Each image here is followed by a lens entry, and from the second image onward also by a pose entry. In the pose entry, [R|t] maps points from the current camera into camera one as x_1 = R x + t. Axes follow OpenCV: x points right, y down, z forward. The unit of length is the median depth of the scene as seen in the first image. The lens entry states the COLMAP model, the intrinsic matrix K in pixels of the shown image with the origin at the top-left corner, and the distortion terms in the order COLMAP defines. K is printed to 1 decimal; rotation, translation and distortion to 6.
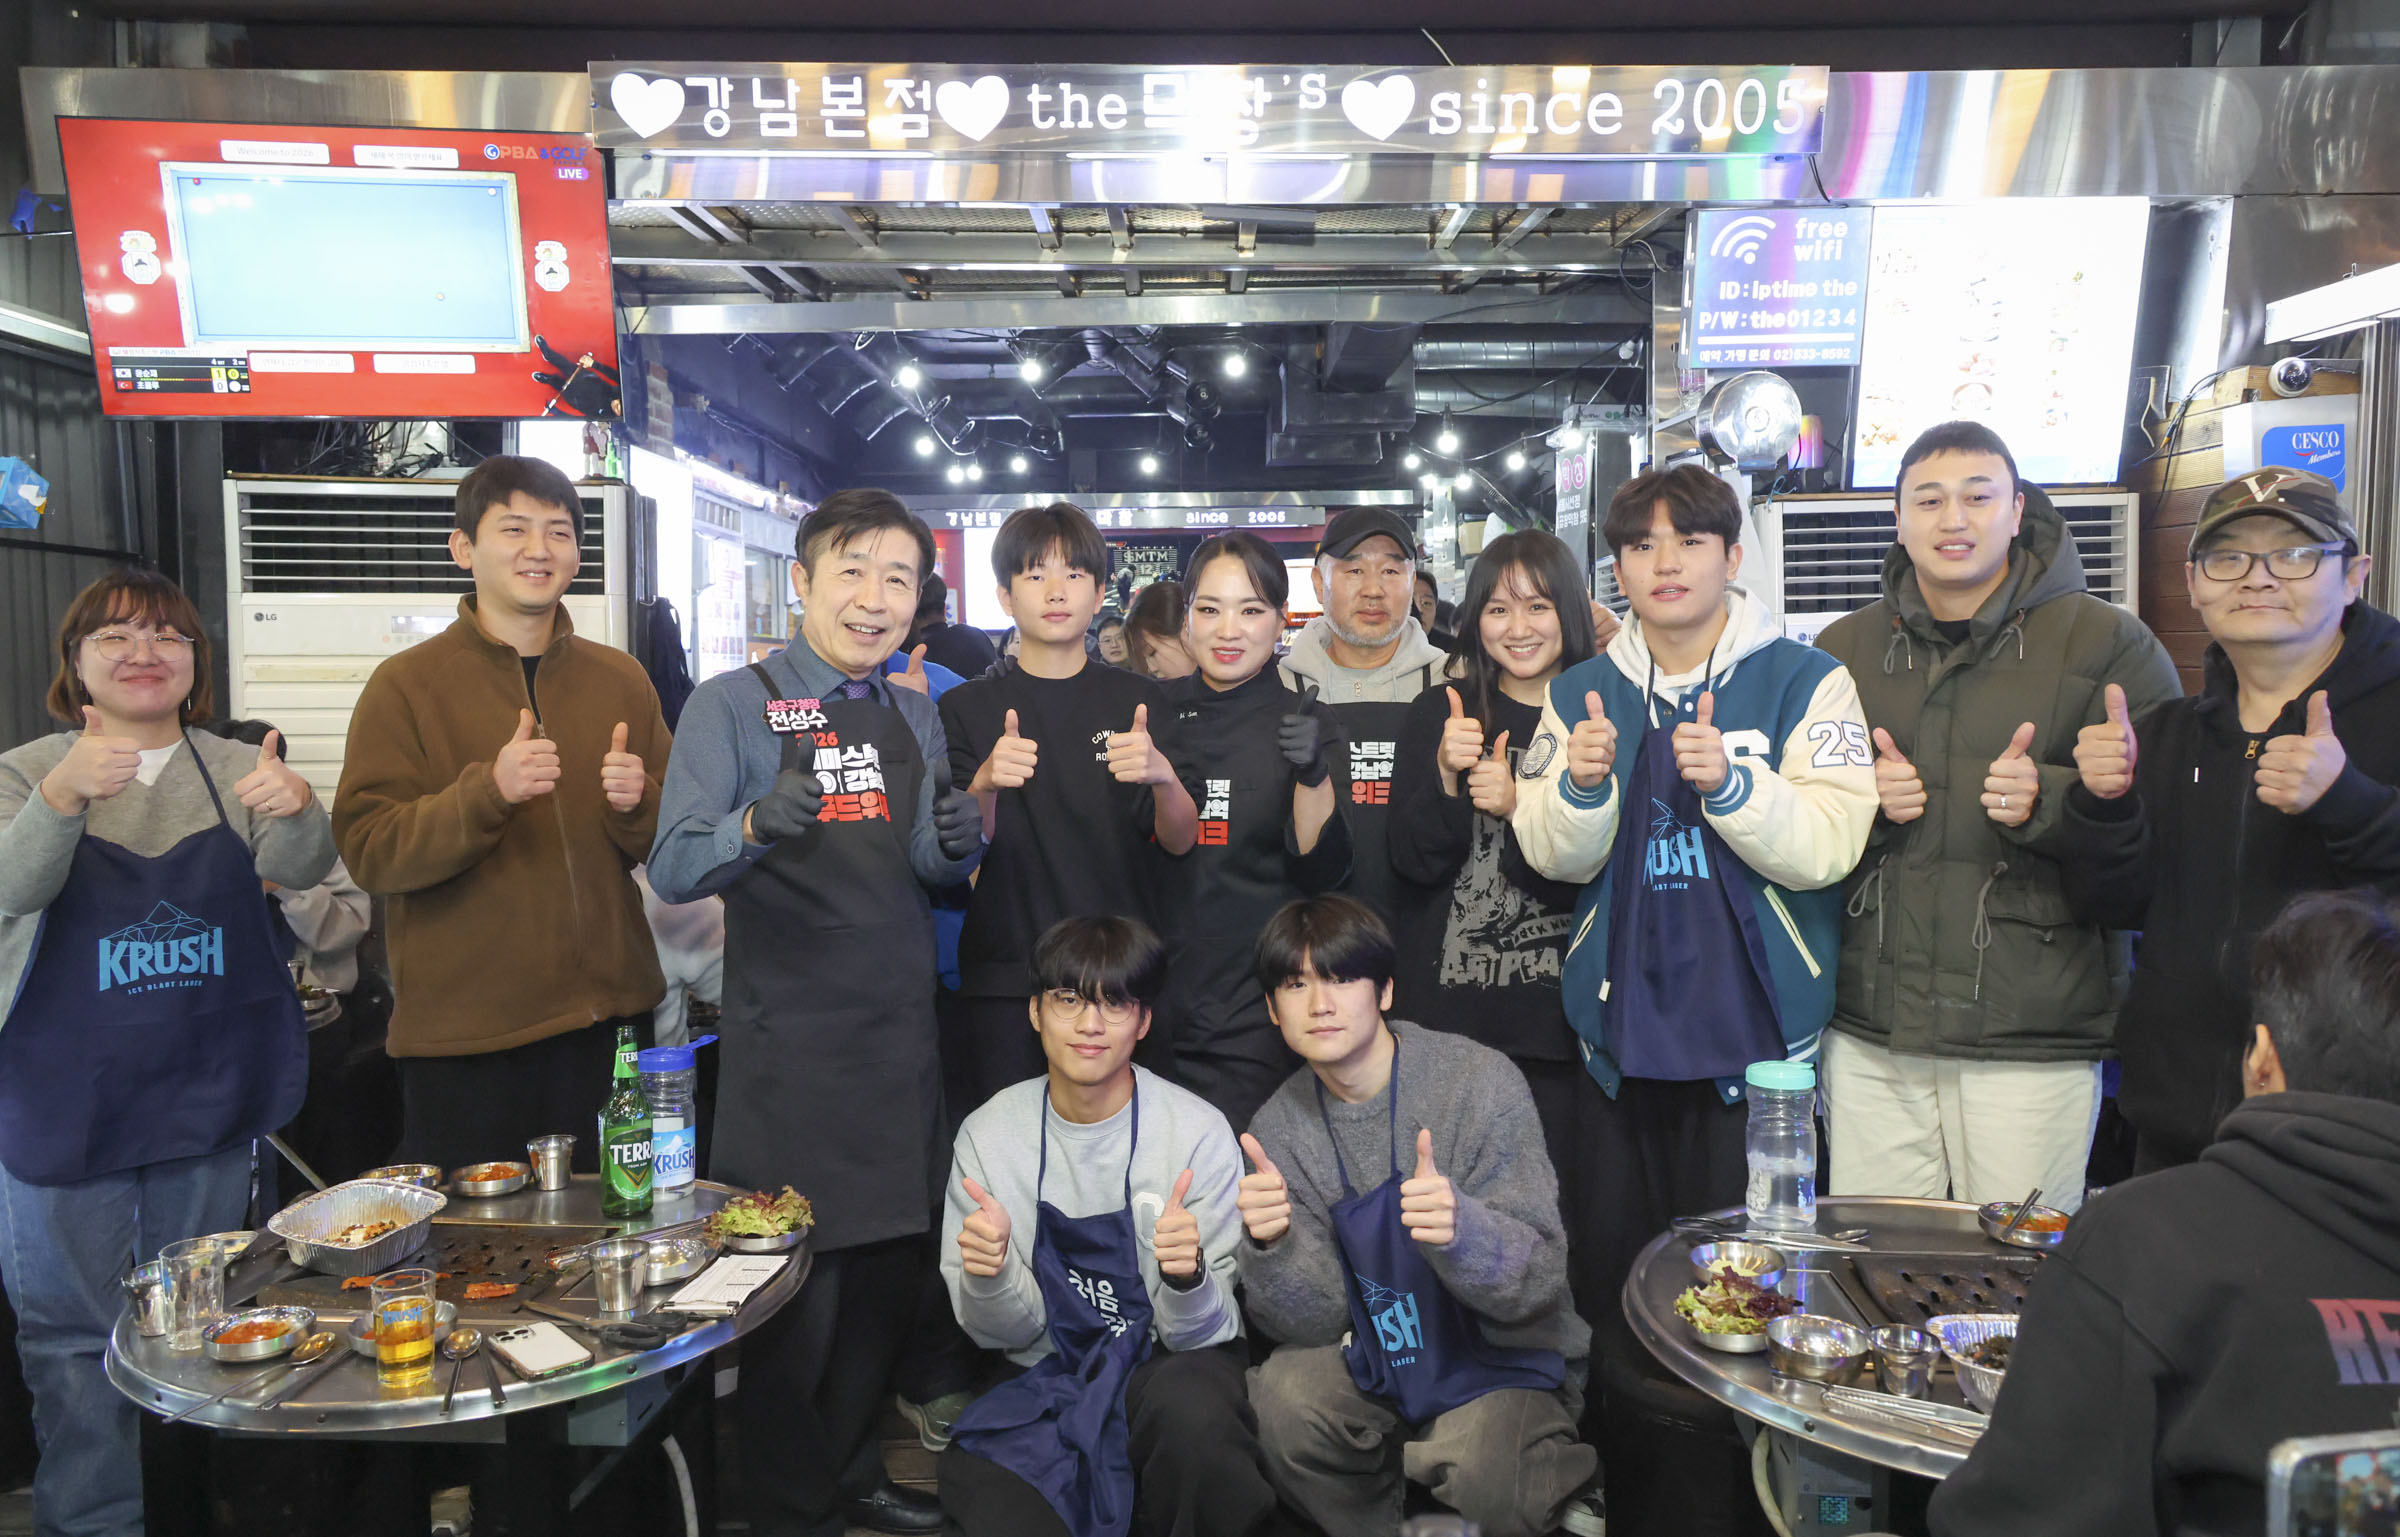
lens RADIAL K [[1565.8, 0, 1172.6], [0, 1565.8, 736.7], [0, 0, 1]] dist [0.000778, -0.005691]
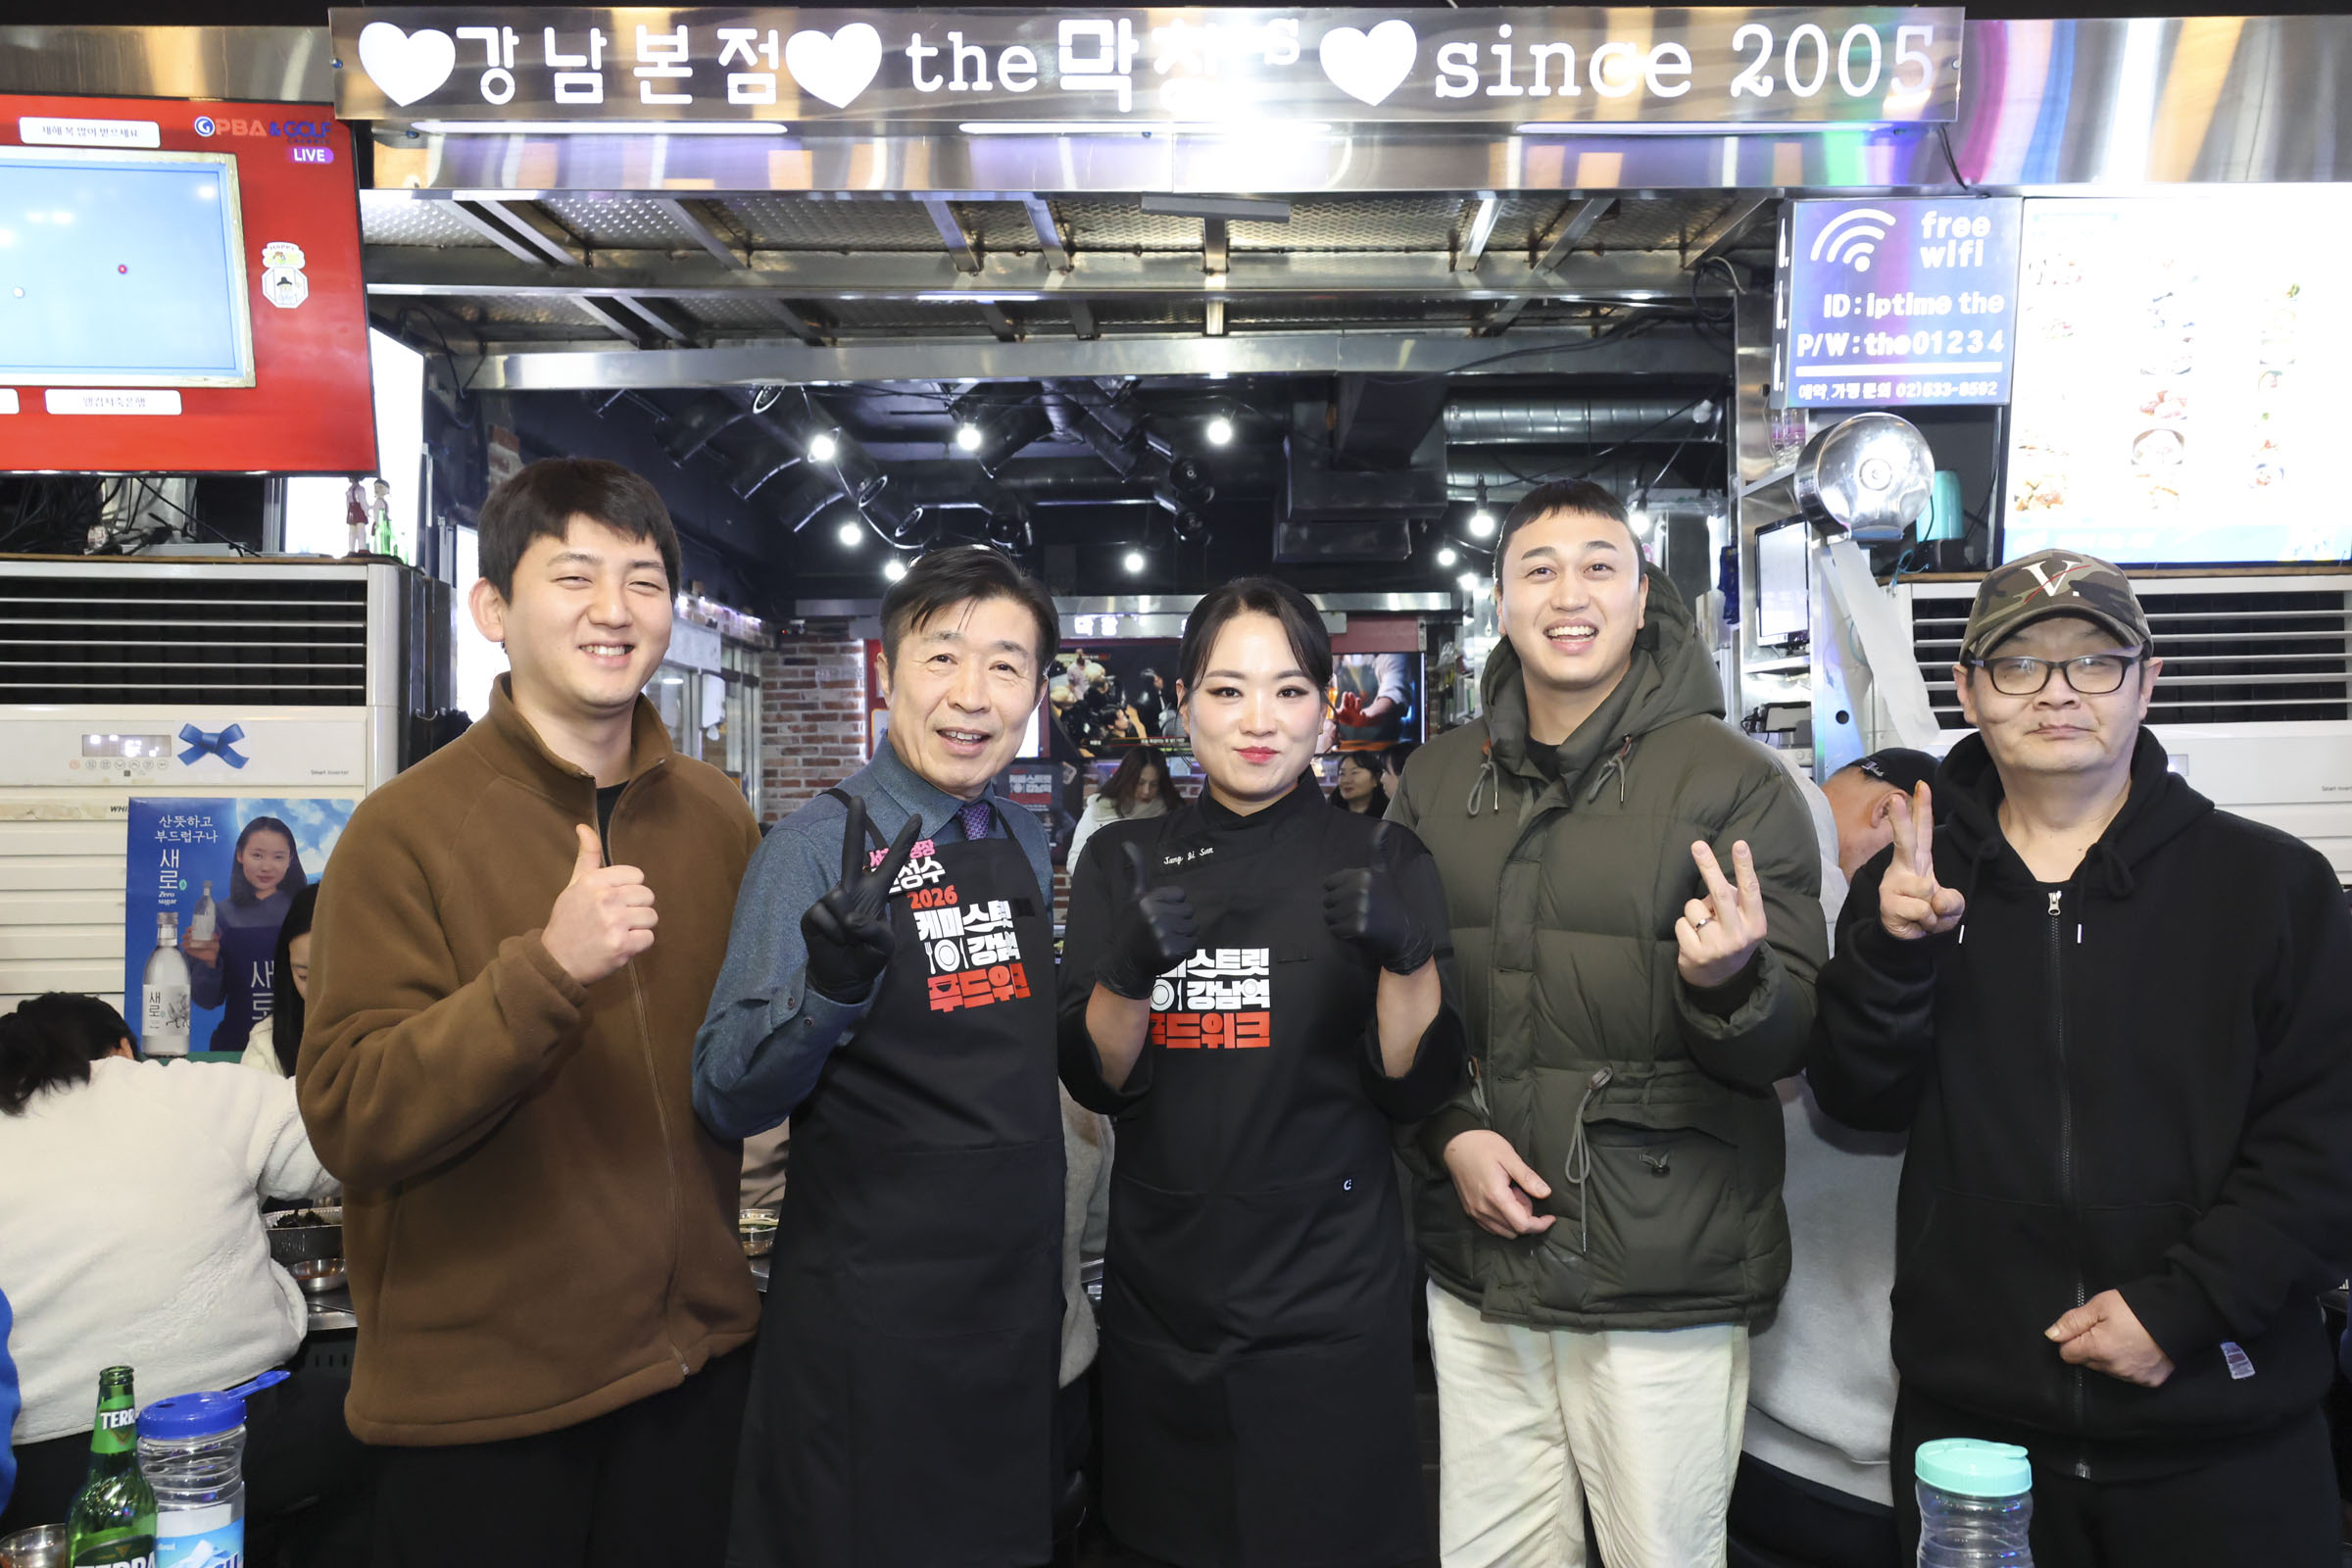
lens RADIAL K [[1789.5, 0, 1187.2], [0, 1789.5, 787.5], [0, 0, 1]] dist [0.006244, -0.003832]
pose [[0.999999, -0.000835, -0.000661, 0.039803], [0.000799, 0.998609, -0.052718, -0.006140], [0.000704, 0.052718, 0.998609, 0.139344]]
